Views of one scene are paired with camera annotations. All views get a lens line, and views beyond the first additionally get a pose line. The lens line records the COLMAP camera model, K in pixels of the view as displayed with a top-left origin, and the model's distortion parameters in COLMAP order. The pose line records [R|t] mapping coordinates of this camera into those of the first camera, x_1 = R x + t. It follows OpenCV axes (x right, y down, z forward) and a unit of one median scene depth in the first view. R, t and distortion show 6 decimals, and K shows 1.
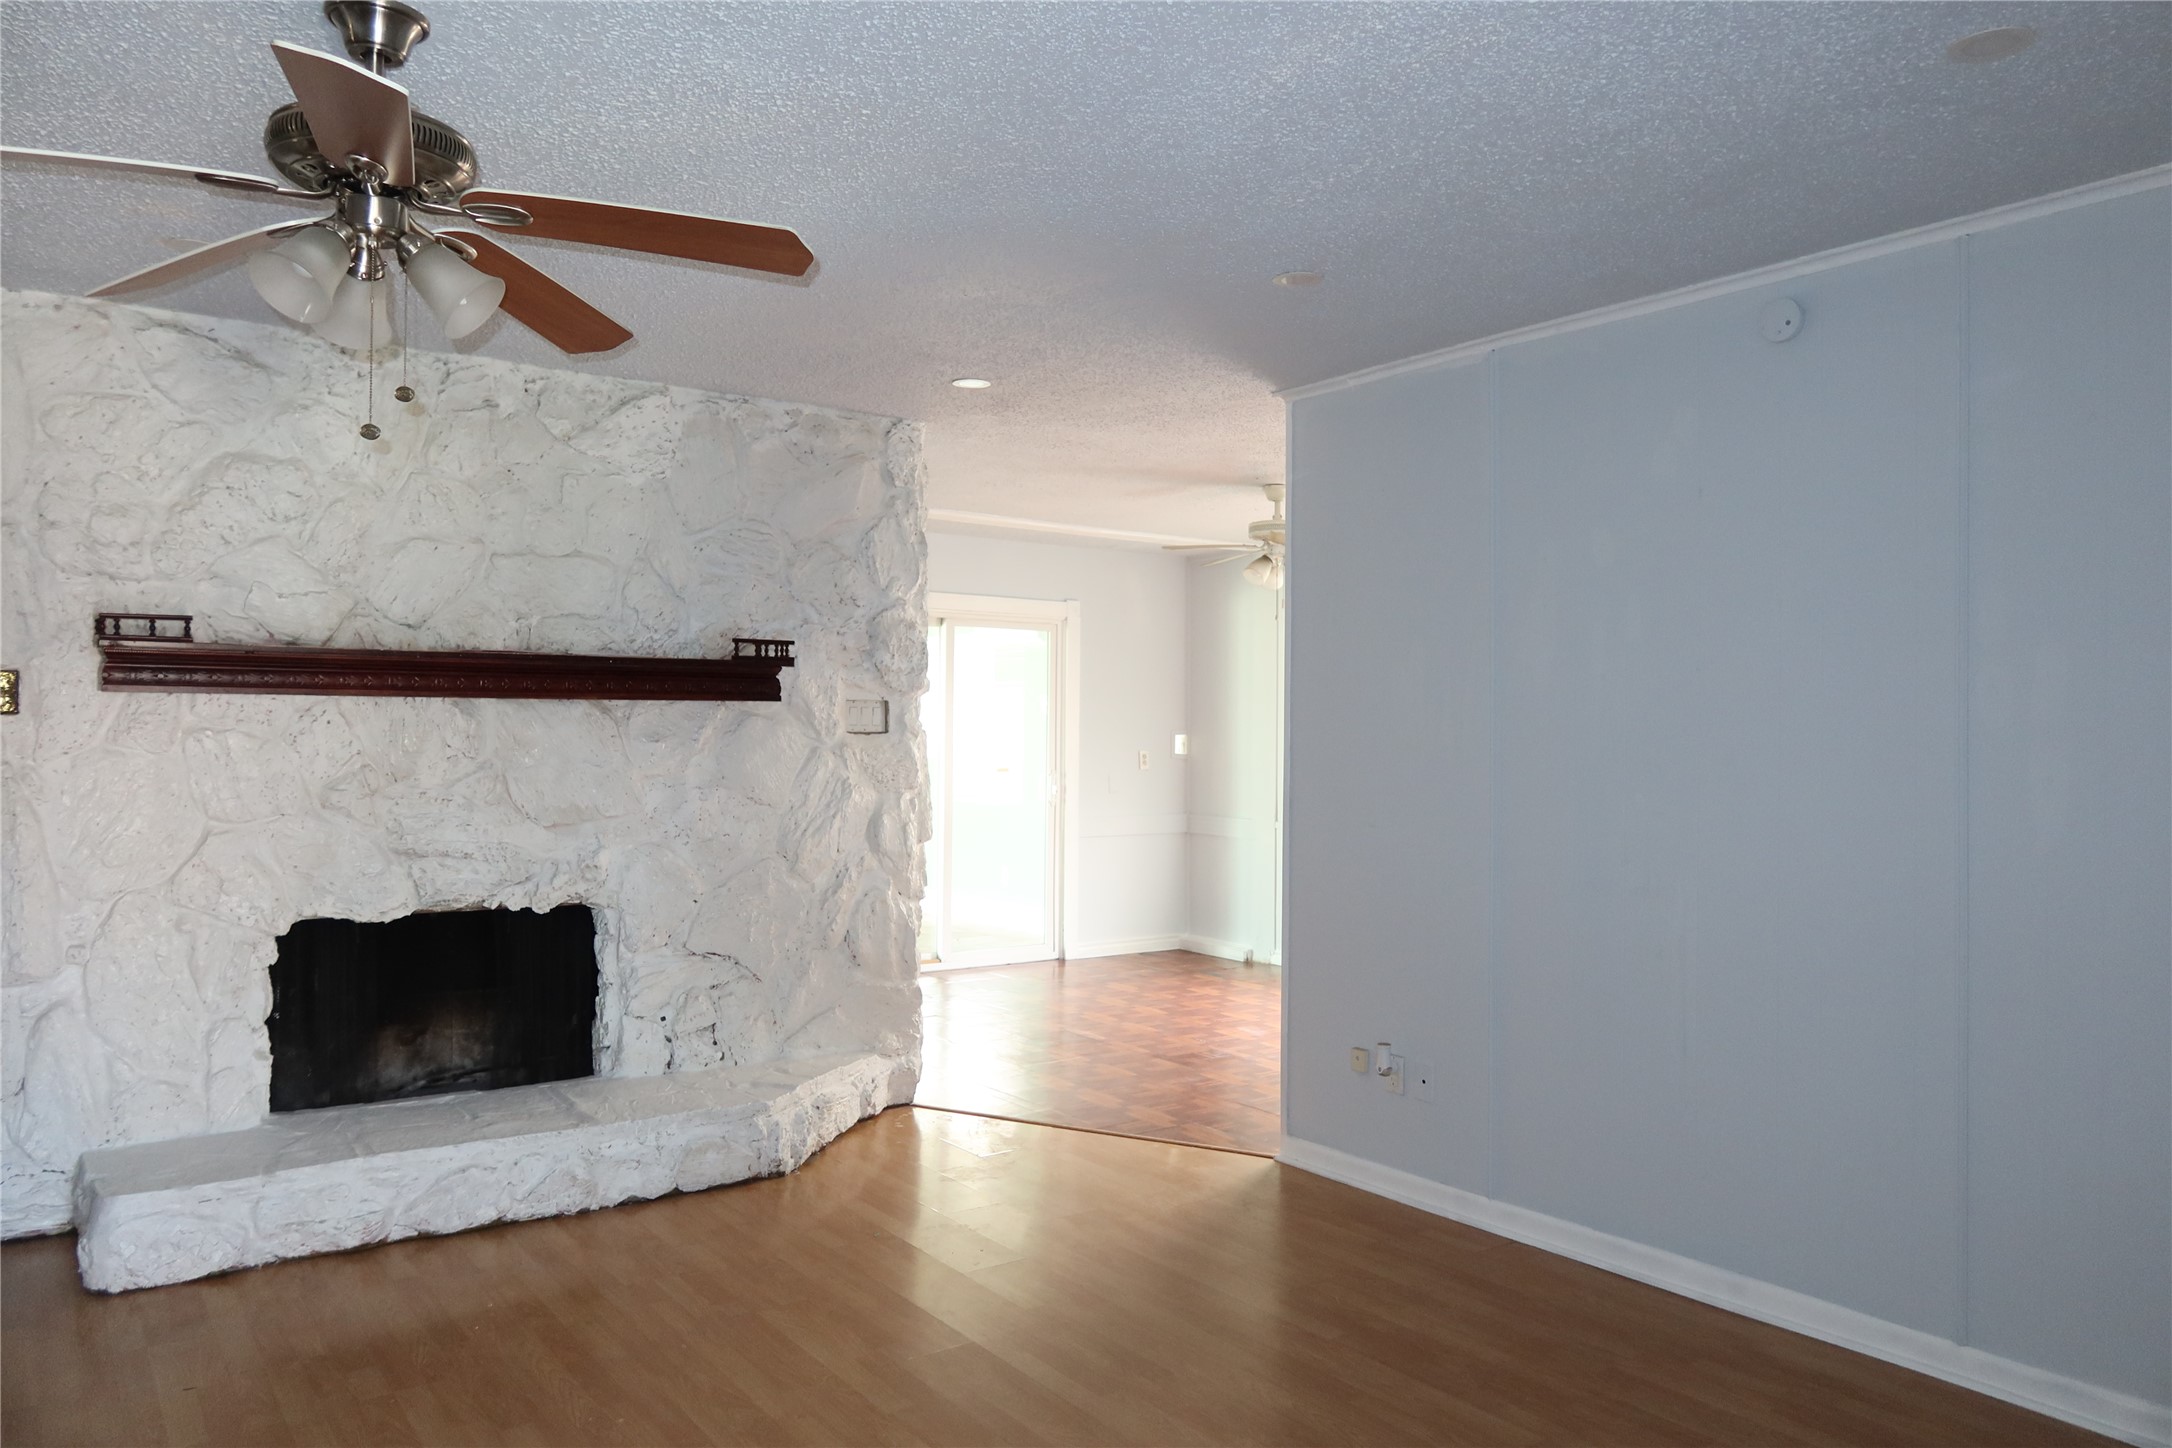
lens RADIAL K [[1503.4, 0, 1080.5], [0, 1503.4, 731.8], [0, 0, 1]] dist [-0.025323, 0.019325]
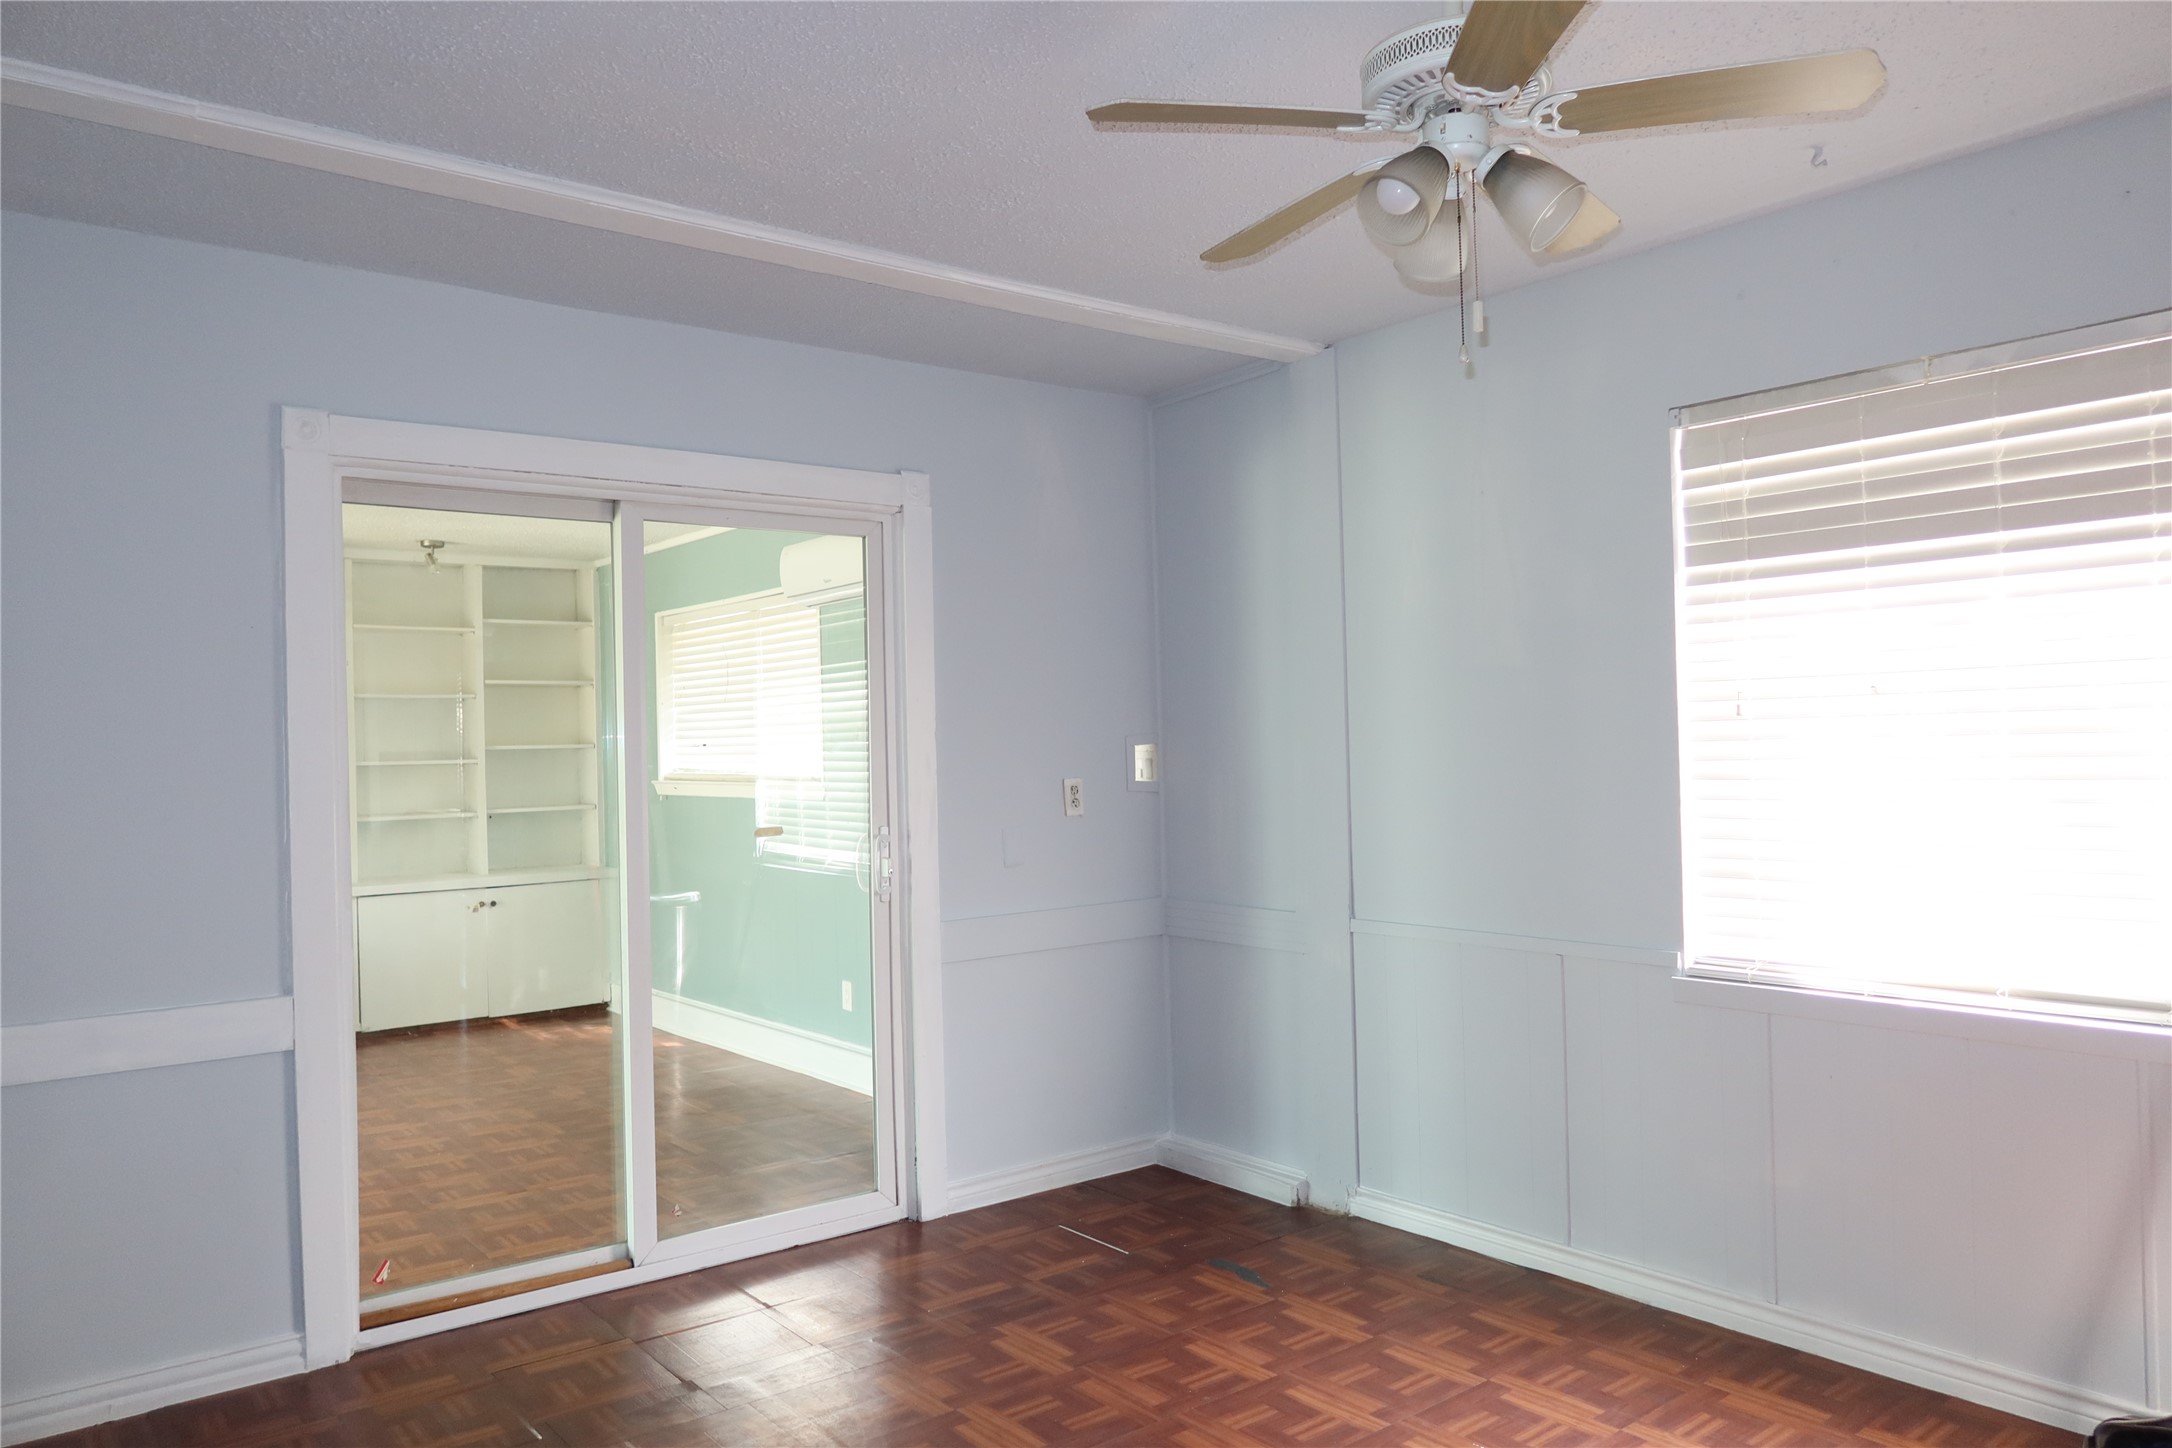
lens RADIAL K [[1503.4, 0, 1080.5], [0, 1503.4, 731.8], [0, 0, 1]] dist [-0.025323, 0.019325]
pose [[0.998920, -0.032075, 0.033619, 0.029313], [0.032527, 0.999386, -0.013004, 0.003883], [-0.033181, 0.014083, 0.999350, 0.518294]]
